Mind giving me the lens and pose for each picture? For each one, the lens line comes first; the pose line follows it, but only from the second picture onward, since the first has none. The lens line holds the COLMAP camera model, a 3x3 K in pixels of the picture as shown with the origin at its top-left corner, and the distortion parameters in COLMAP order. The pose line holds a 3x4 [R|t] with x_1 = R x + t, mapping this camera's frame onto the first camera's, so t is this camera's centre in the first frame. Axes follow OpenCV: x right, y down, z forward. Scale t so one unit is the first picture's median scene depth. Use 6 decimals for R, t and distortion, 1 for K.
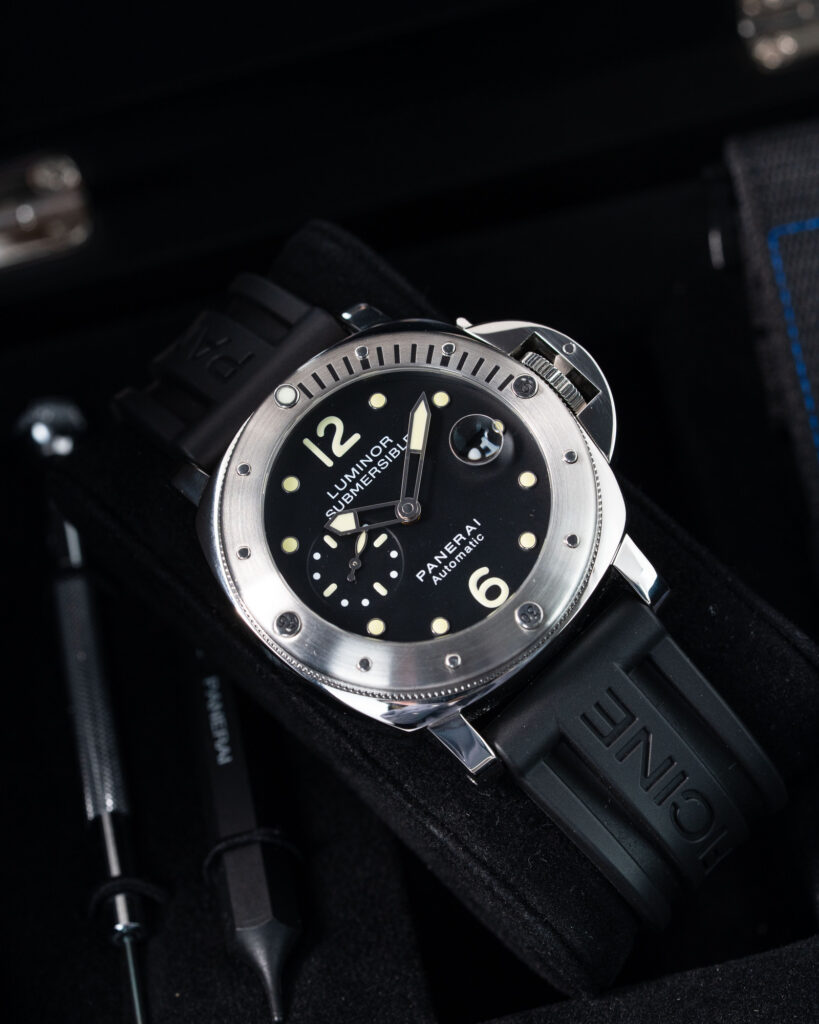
lens RADIAL K [[4982.6, 0, 409.5], [0, 4982.6, 512.0], [0, 0, 1]] dist [0.088664, -2.807649]
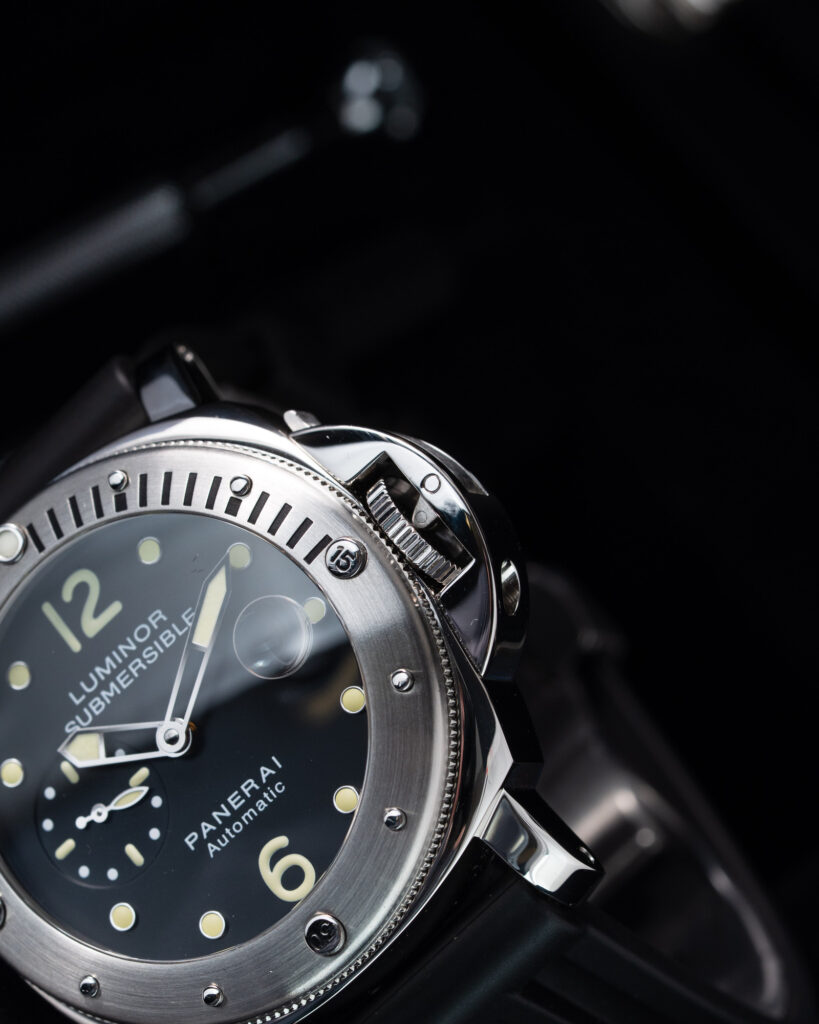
lens RADIAL K [[4982.6, 0, 409.5], [0, 4982.6, 512.0], [0, 0, 1]] dist [0.088664, -2.807649]
pose [[0.950538, 0.052780, -0.306092, 0.223819], [0.027432, 0.967341, 0.251989, -0.189772], [0.309396, -0.247922, 0.918046, 0.422418]]
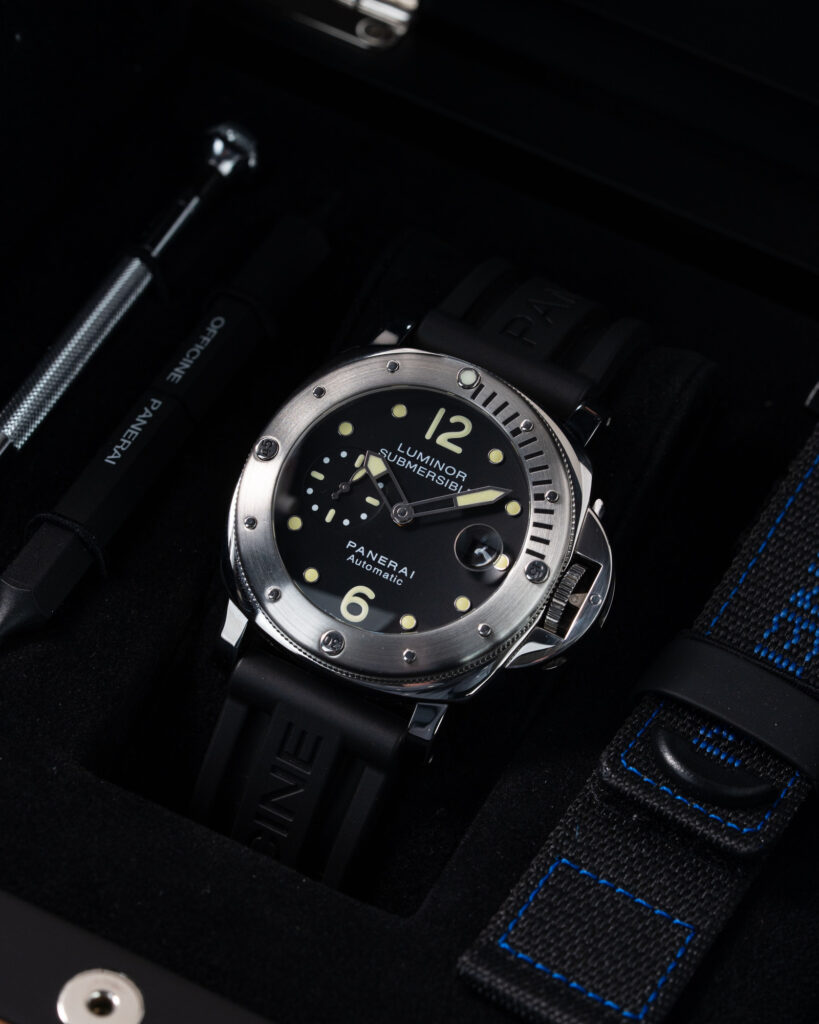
lens RADIAL K [[4982.6, 0, 409.5], [0, 4982.6, 512.0], [0, 0, 1]] dist [0.088664, -2.807649]
pose [[0.306701, 0.923830, -0.229070, 0.254887], [-0.876864, 0.367853, 0.309506, -0.346461], [0.370195, 0.105938, 0.922894, -0.030628]]
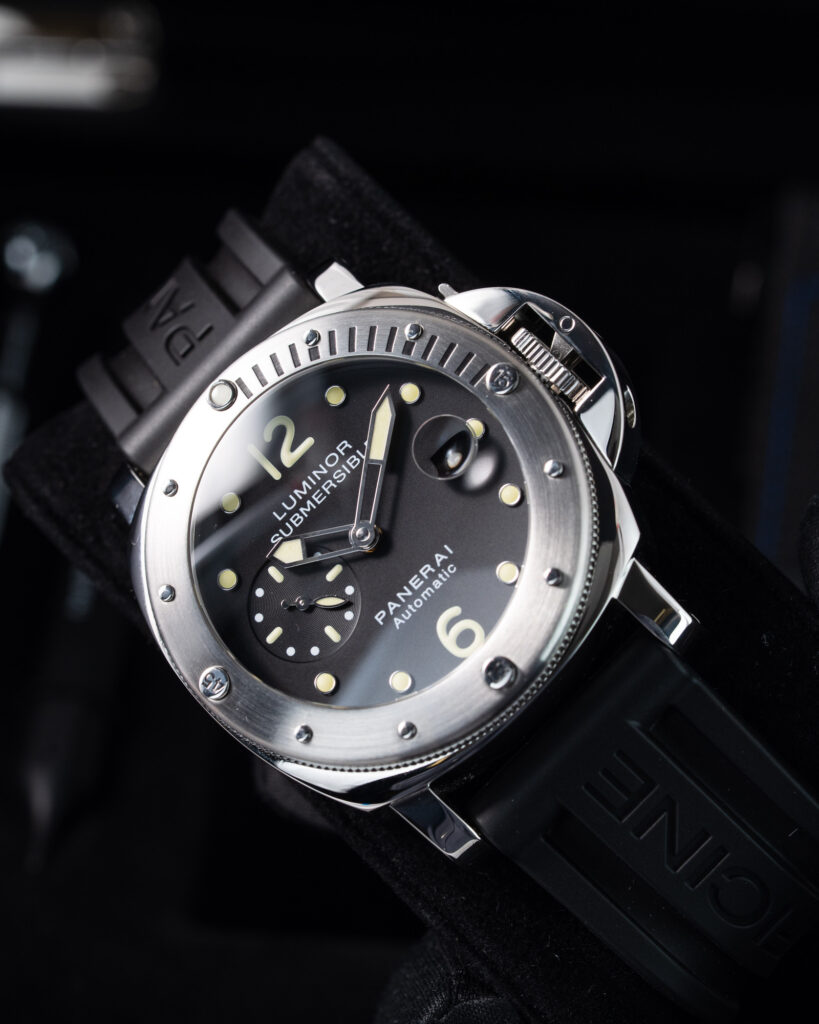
lens RADIAL K [[4982.6, 0, 409.5], [0, 4982.6, 512.0], [0, 0, 1]] dist [0.088664, -2.807649]
pose [[0.975501, -0.015476, -0.219451, 0.184133], [0.041145, 0.992756, 0.112883, -0.095099], [0.216114, -0.119147, 0.969071, 0.215614]]
